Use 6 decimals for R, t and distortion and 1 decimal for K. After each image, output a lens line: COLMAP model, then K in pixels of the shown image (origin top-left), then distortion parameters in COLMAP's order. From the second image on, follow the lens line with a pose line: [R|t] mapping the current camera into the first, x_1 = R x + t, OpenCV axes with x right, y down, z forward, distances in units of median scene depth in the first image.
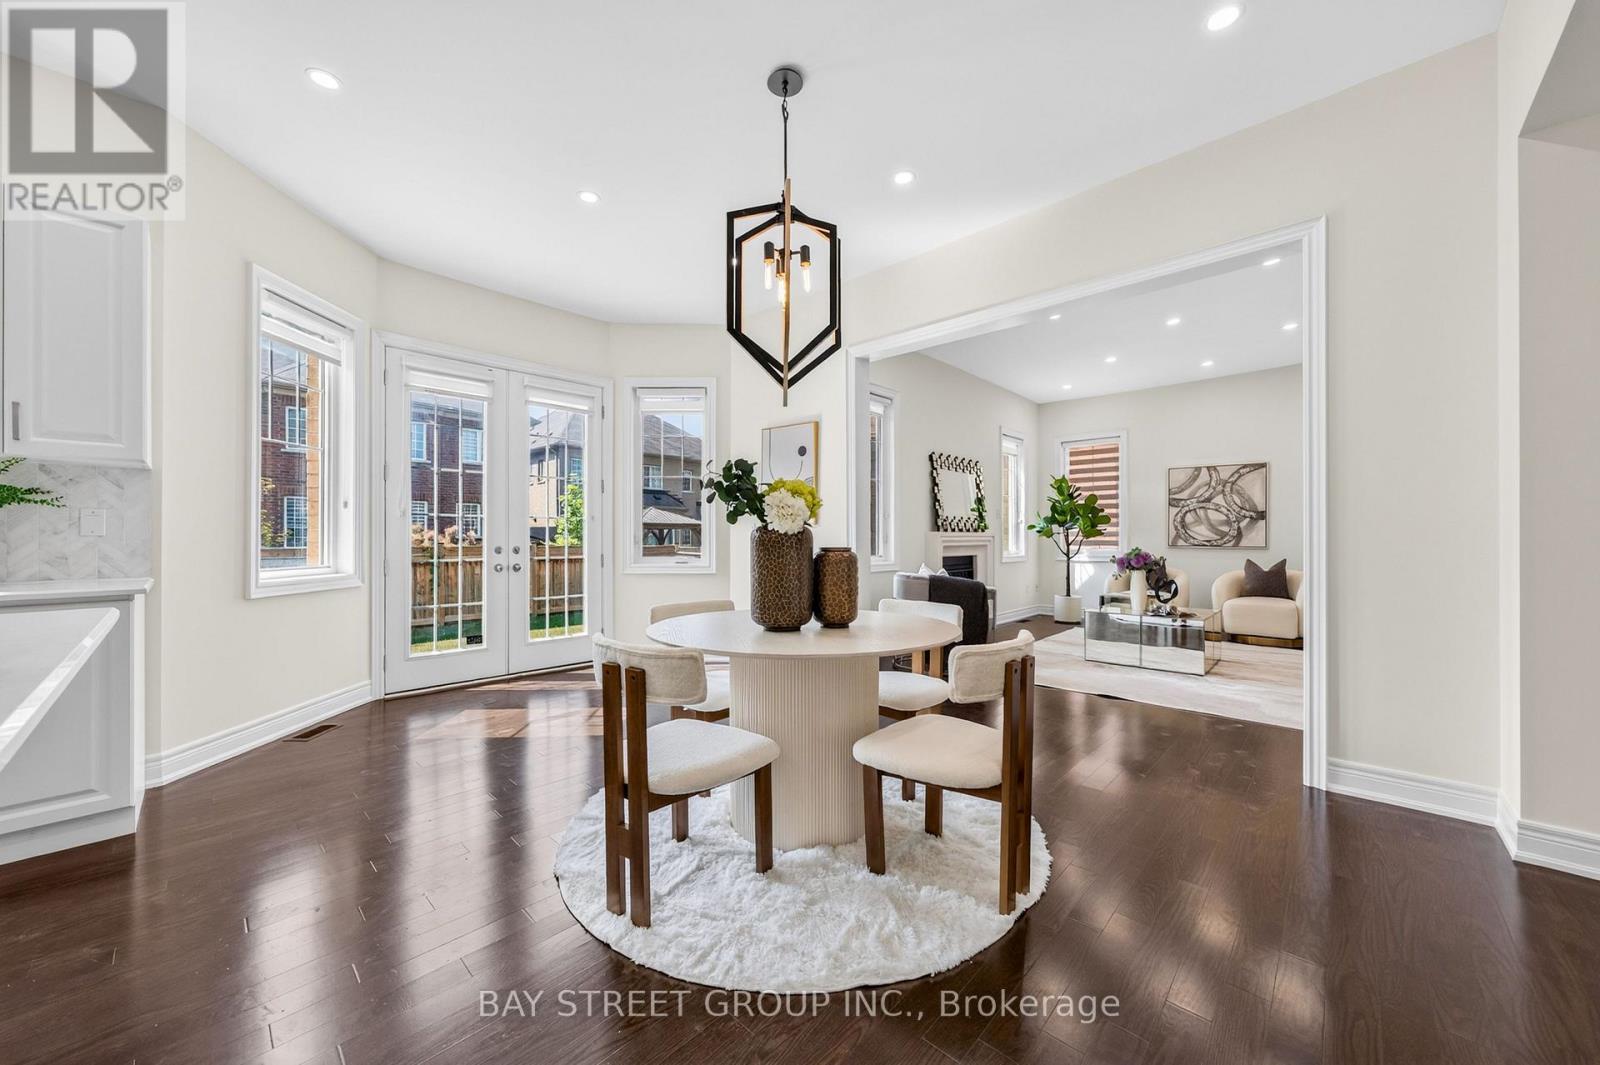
lens RADIAL K [[596.7, 0, 795.0], [0, 596.7, 534.0], [0, 0, 1]] dist [-0.006125, 0.001869]
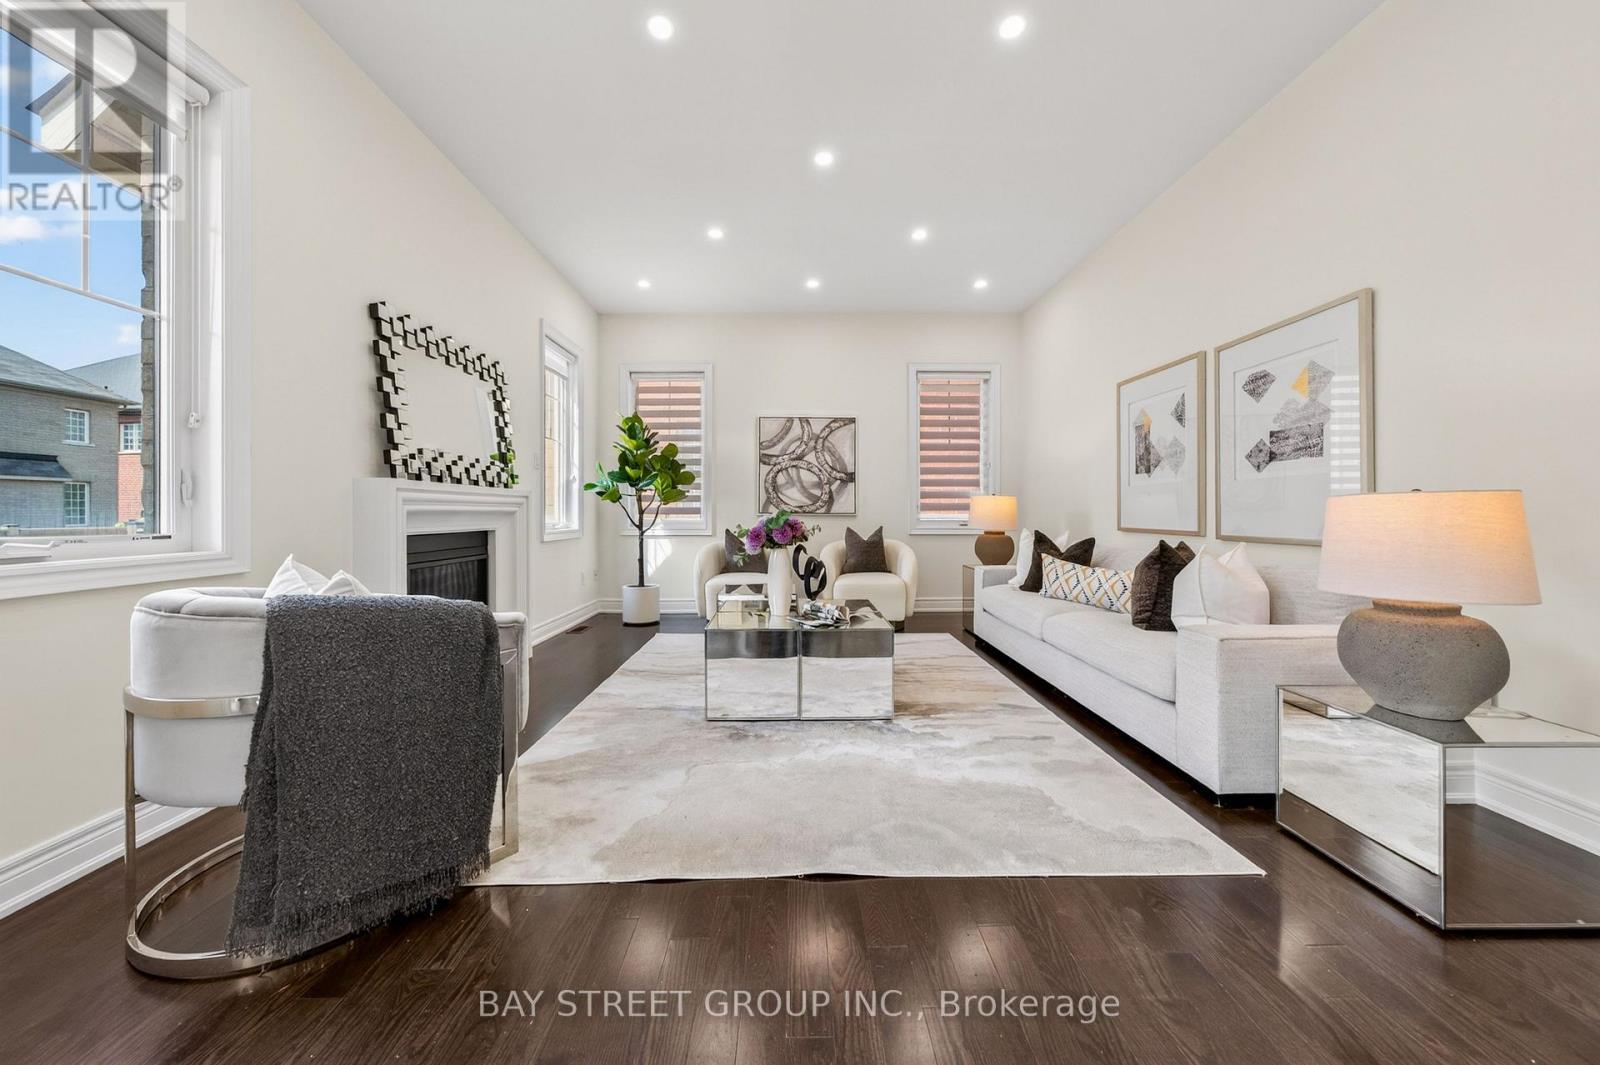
lens RADIAL K [[562.2, 0, 803.7], [0, 562.2, 509.4], [0, 0, 1]] dist [0.002018, 0.000481]
pose [[0.720332, 0.001348, 0.693628, 0.167636], [0.000274, 0.999997, -0.002229, 0.019358], [-0.693630, 0.001795, 0.720330, 0.479761]]
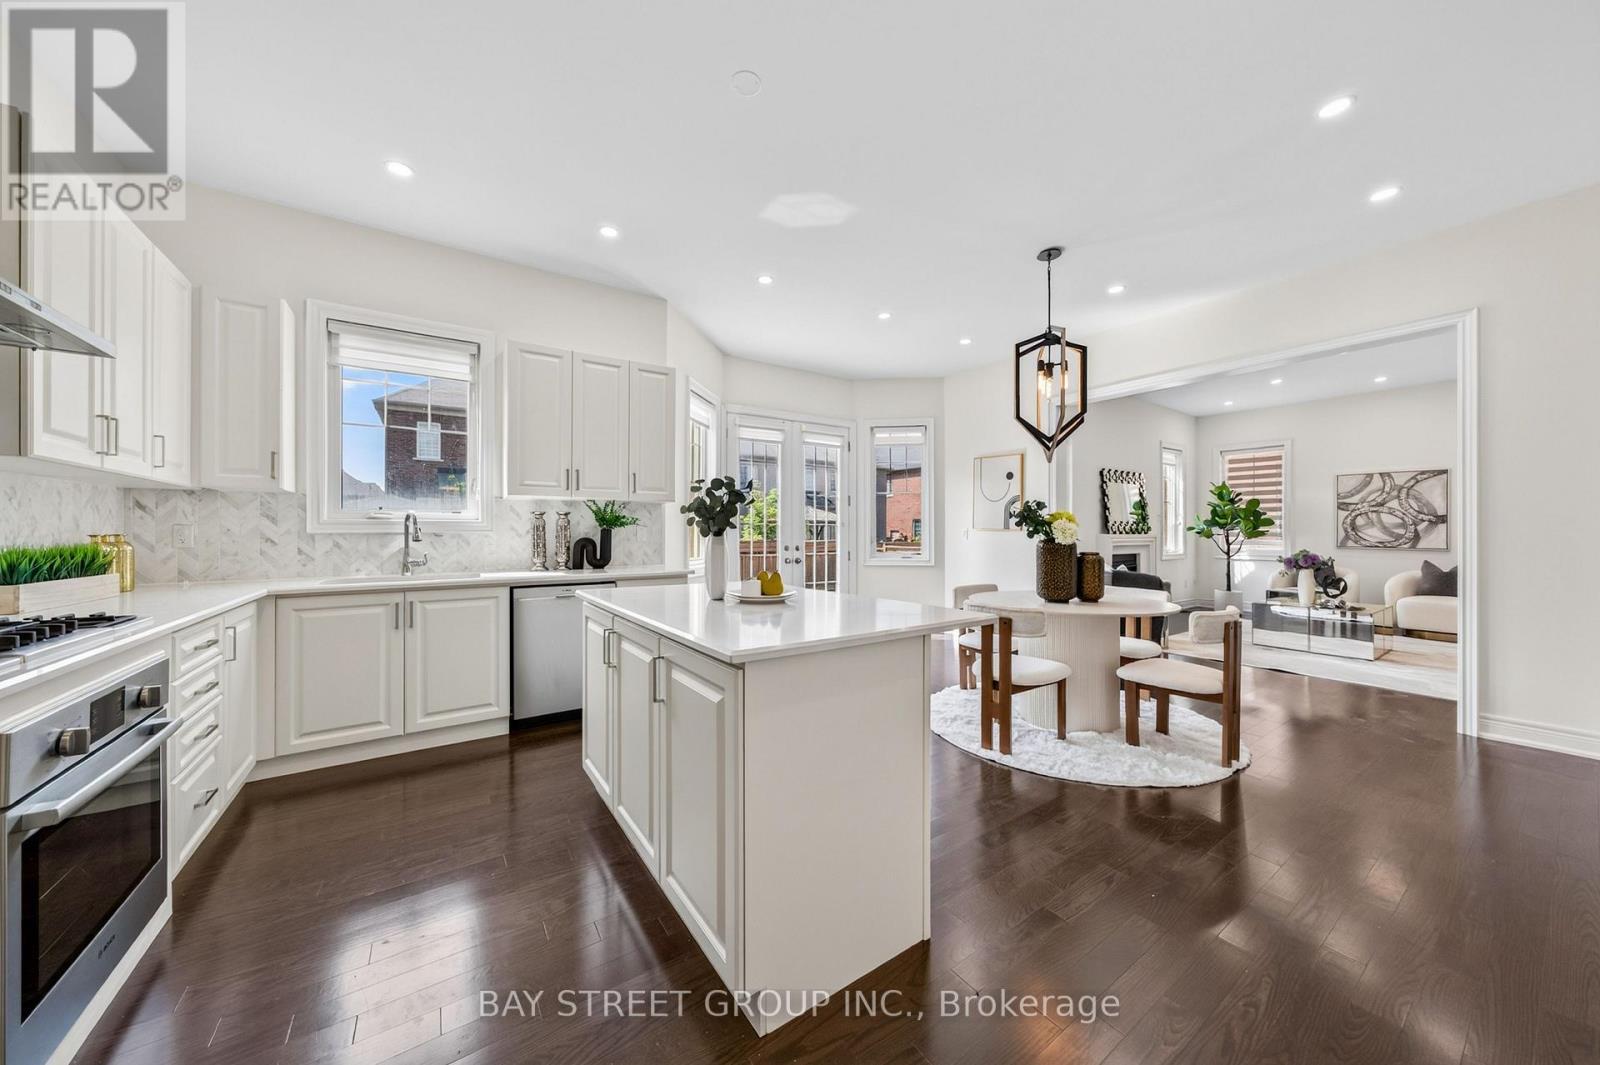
lens RADIAL K [[562.2, 0, 791.6], [0, 562.2, 528.1], [0, 0, 1]] dist [0.002018, 0.000481]
pose [[0.978396, 0.001485, -0.206736, -0.145552], [-0.001385, 0.999999, 0.000629, -0.015490], [0.206736, -0.000329, 0.978397, -0.230712]]
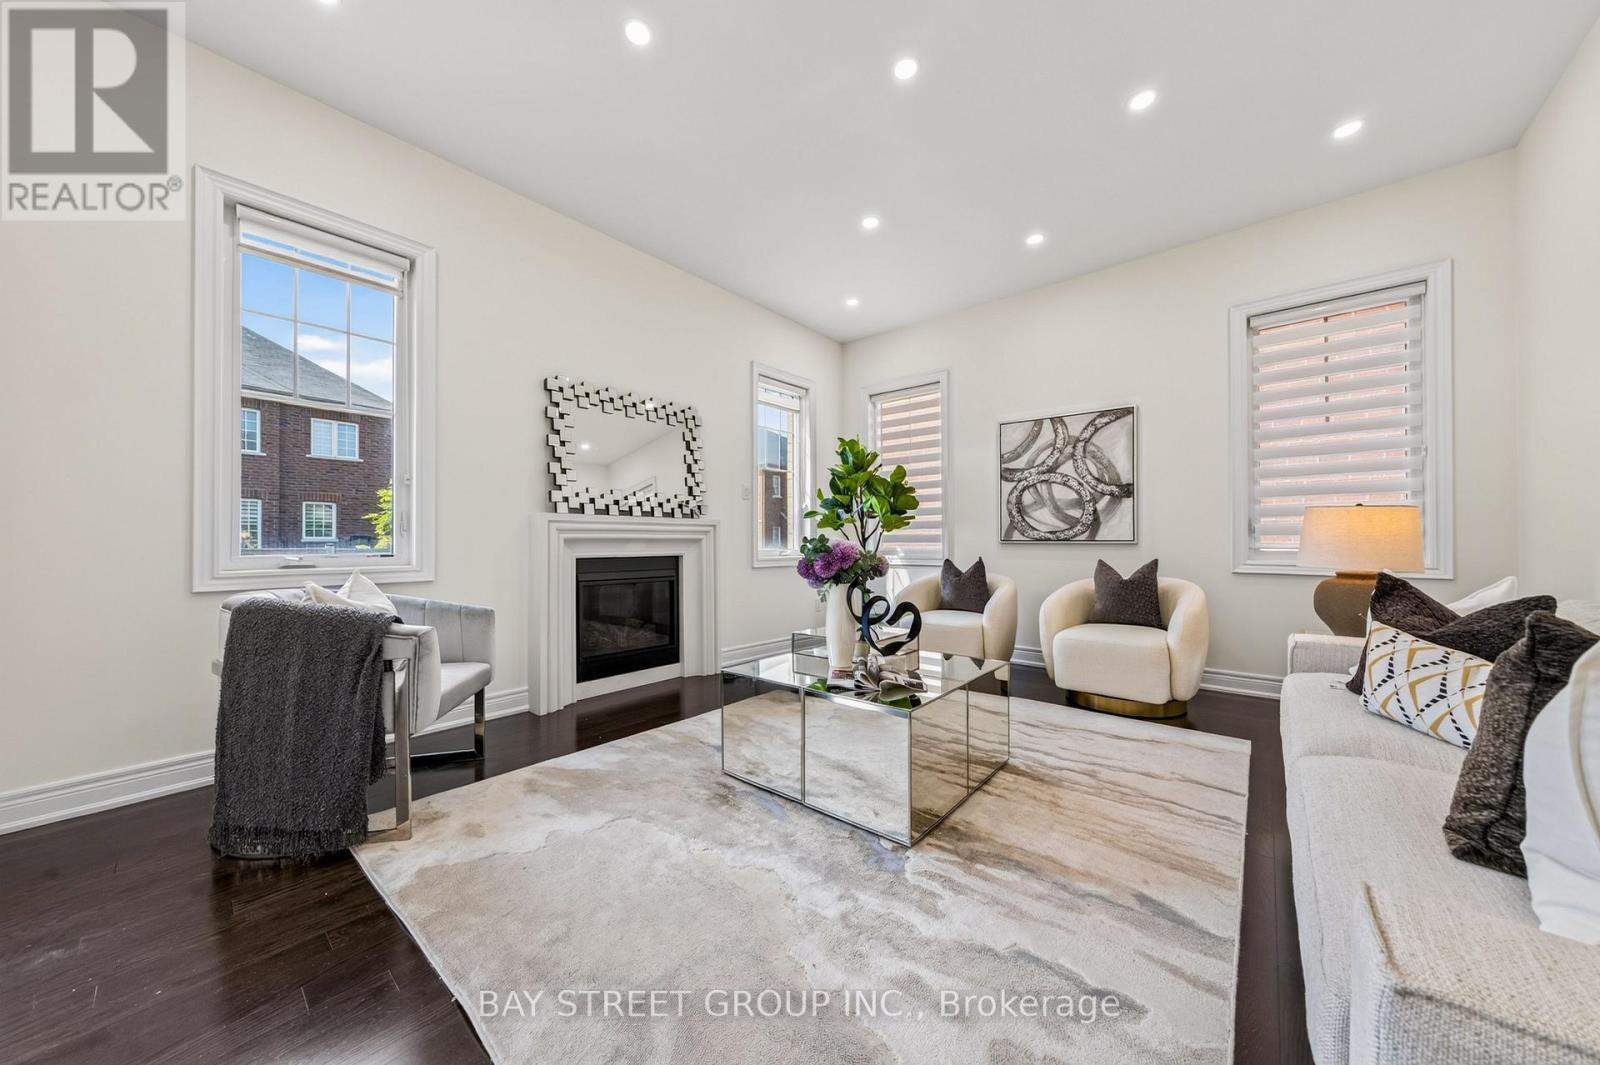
lens RADIAL K [[562.2, 0, 803.9], [0, 562.2, 530.9], [0, 0, 1]] dist [0.002018, 0.000481]
pose [[0.999080, -0.001167, 0.042860, 0.447908], [0.001868, 0.999865, -0.016316, 0.021356], [-0.042835, 0.016381, 0.998948, 0.453686]]
